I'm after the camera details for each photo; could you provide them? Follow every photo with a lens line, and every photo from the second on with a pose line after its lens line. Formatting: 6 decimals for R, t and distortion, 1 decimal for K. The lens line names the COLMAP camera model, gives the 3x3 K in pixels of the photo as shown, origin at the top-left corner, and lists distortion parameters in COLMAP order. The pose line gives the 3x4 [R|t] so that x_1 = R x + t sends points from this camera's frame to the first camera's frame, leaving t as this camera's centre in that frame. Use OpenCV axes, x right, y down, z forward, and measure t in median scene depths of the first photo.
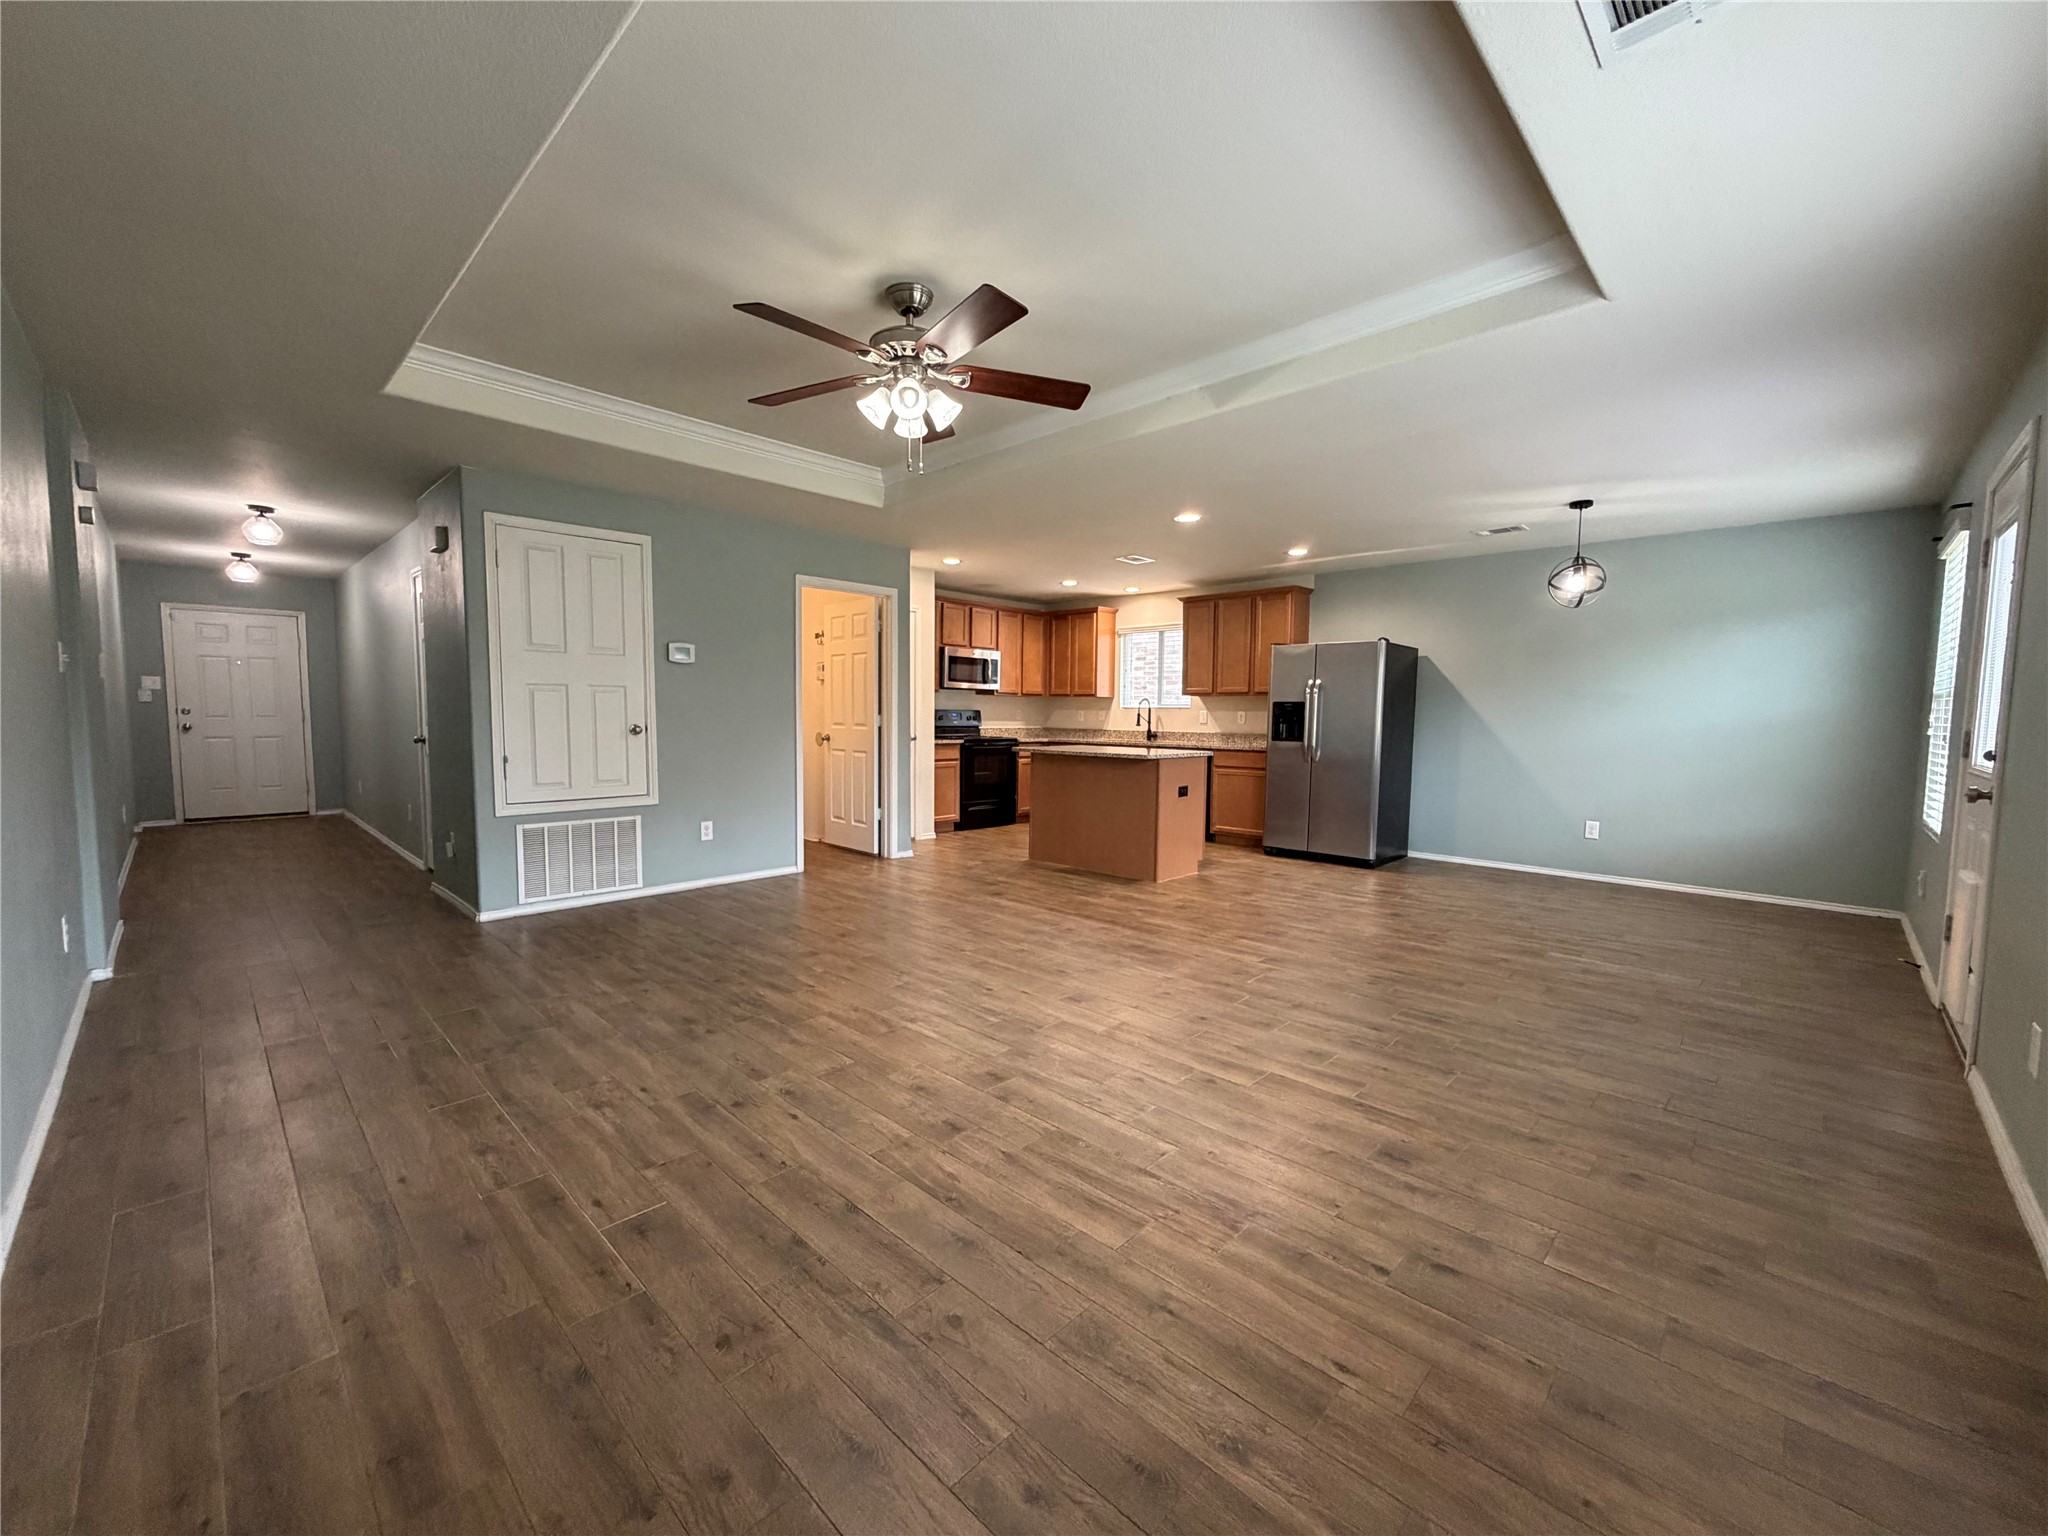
lens RADIAL K [[816.0, 0, 1017.3], [0, 816.0, 772.4], [0, 0, 1]] dist [-0.002121, 0.000586]
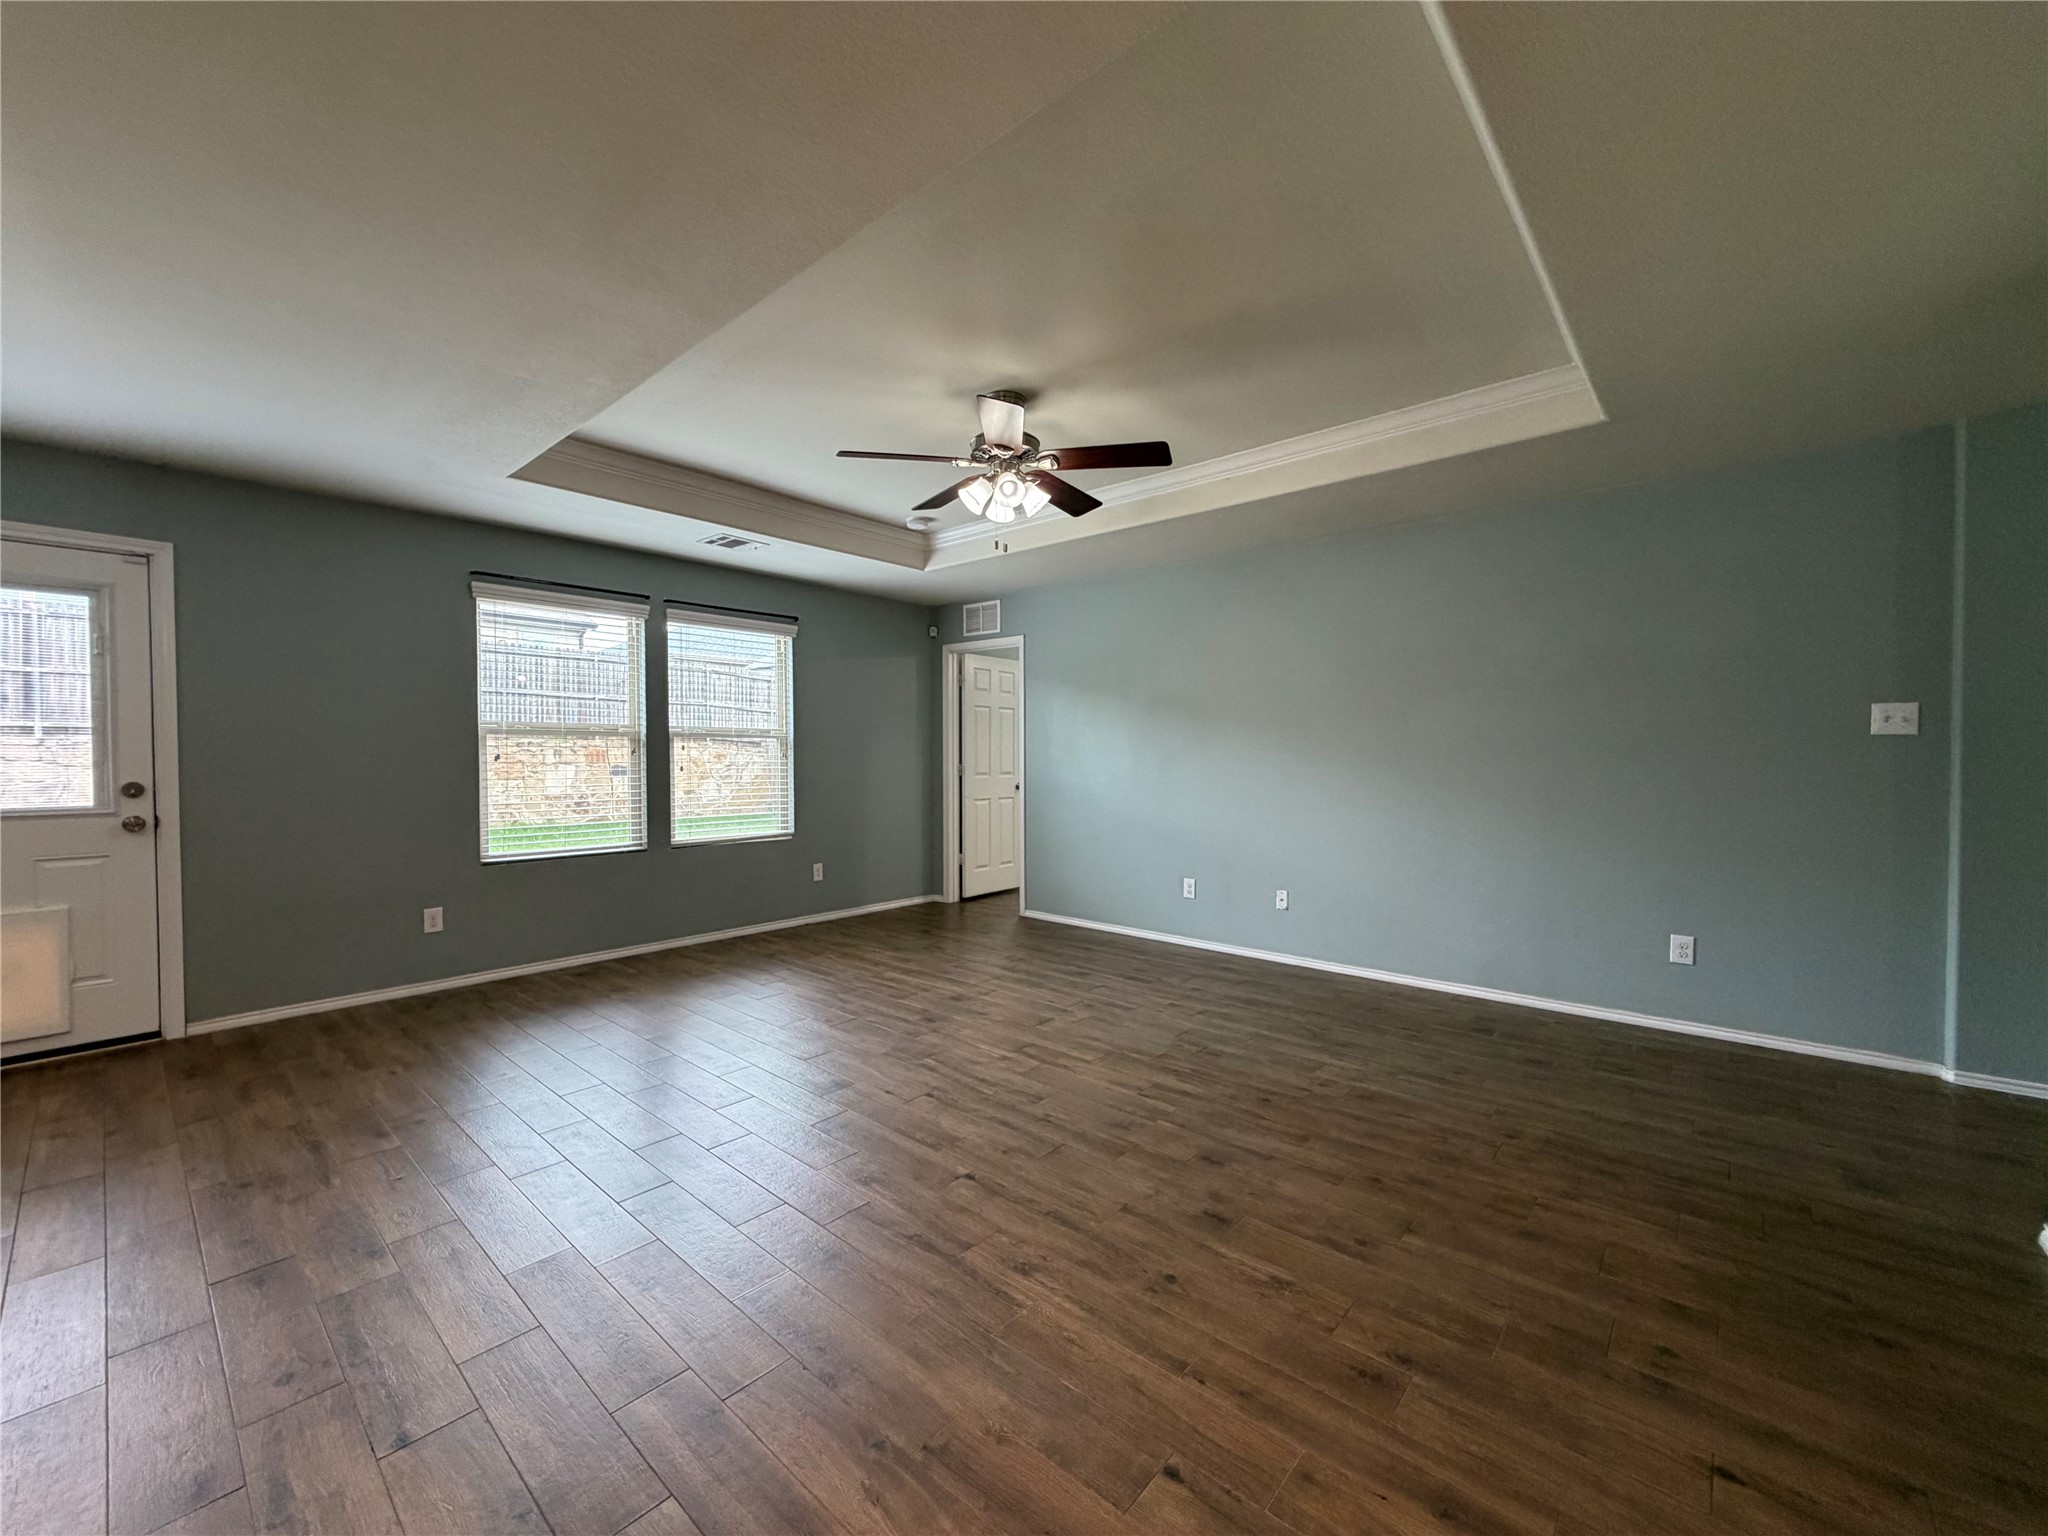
lens RADIAL K [[816.0, 0, 1017.3], [0, 816.0, 772.4], [0, 0, 1]] dist [-0.002121, 0.000586]
pose [[-0.998773, -0.007961, -0.048872, -0.057054], [-0.012554, 0.995453, 0.094424, -0.103741], [0.047898, 0.094922, -0.994332, 1.284958]]
